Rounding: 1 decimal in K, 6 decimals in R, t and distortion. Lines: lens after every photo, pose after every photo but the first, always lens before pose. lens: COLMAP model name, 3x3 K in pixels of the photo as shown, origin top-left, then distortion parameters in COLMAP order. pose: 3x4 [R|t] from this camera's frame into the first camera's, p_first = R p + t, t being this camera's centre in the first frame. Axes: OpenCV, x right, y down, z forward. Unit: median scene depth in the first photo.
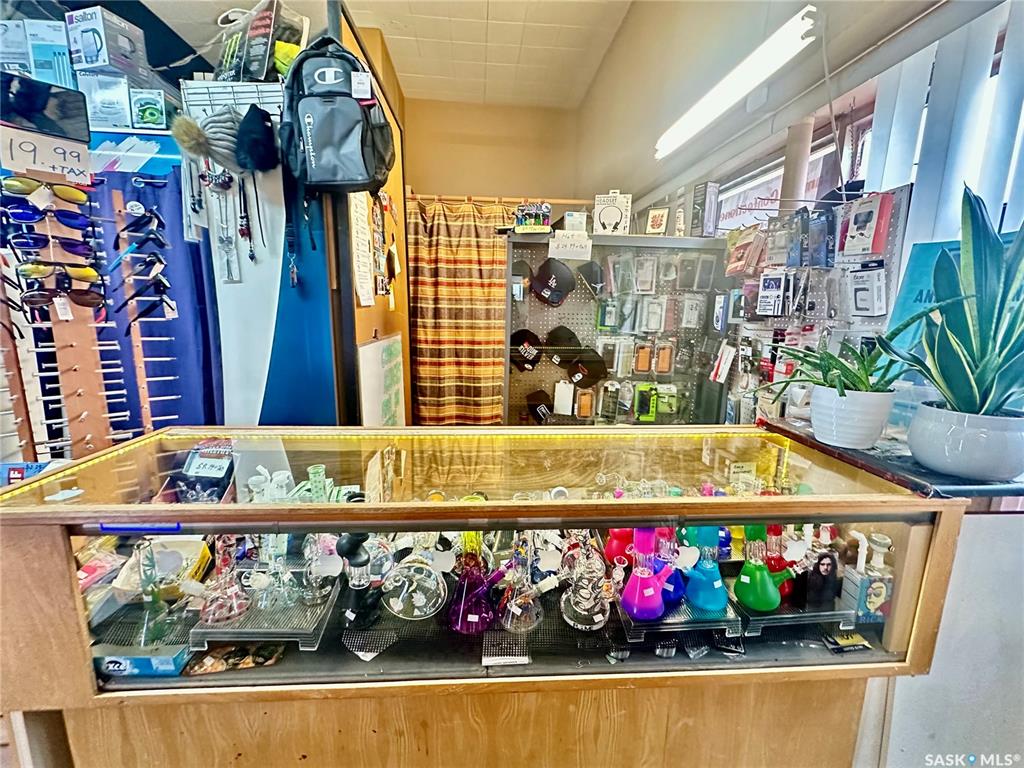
lens RADIAL K [[429.8, 0, 512.2], [0, 429.8, 387.0], [0, 0, 1]] dist [-0.001456, -0.000010]
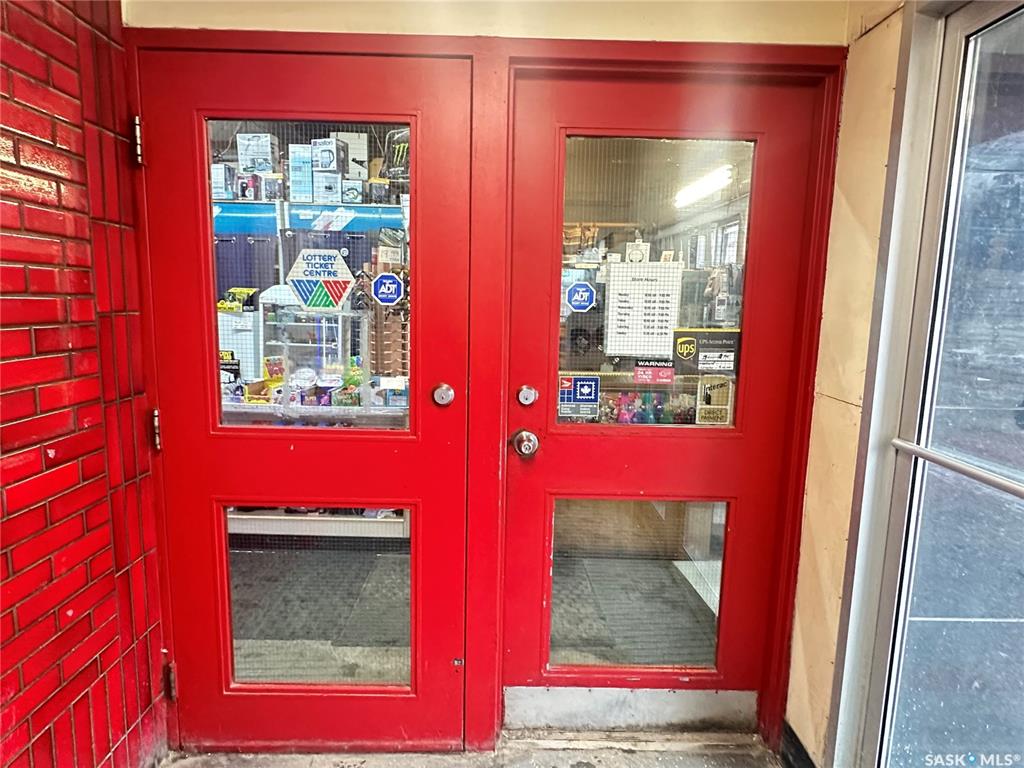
lens RADIAL K [[609.2, 0, 512.0], [0, 609.2, 384.0], [0, 0, 1]] dist [0.002171, 0.000358]
pose [[0.997942, 0.013943, -0.062583, -0.079645], [-0.016650, 0.998939, -0.042940, 0.174093], [0.061918, 0.043894, 0.997116, -1.228756]]
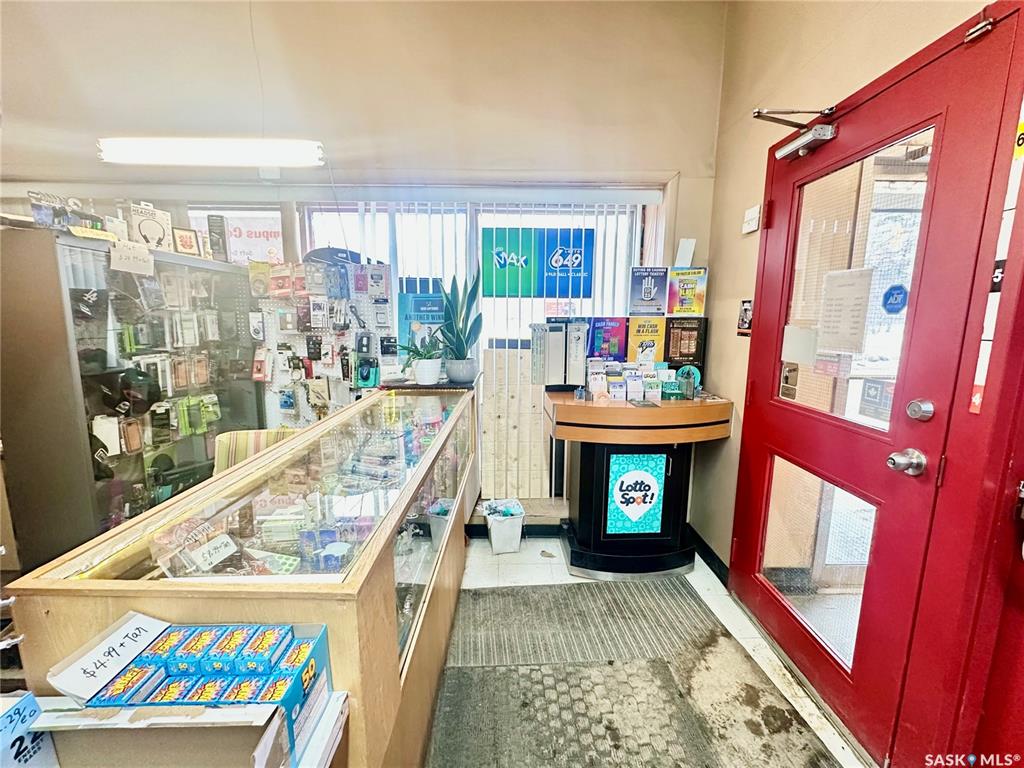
lens RADIAL K [[429.9, 0, 515.3], [0, 429.9, 383.5], [0, 0, 1]] dist [-0.000494, 0.000030]
pose [[0.064483, -0.167543, 0.983754, -0.713460], [0.177206, 0.972061, 0.153936, -0.069301], [-0.982059, 0.164401, 0.092371, 0.171821]]
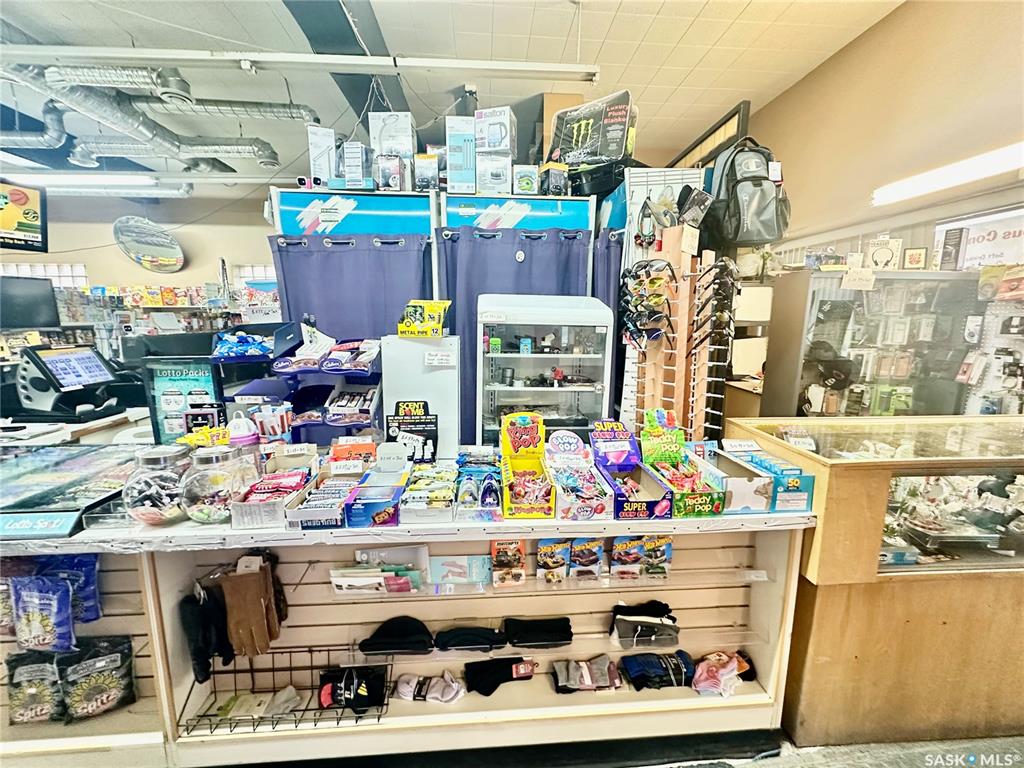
lens RADIAL K [[406.2, 0, 512.0], [0, 406.2, 384.0], [0, 0, 1]] dist [-0.001011, 0.000206]
pose [[0.999864, -0.013172, -0.009949, -0.865193], [0.012966, 0.999705, -0.020547, -0.004183], [0.010217, 0.020415, 0.999739, -0.213691]]
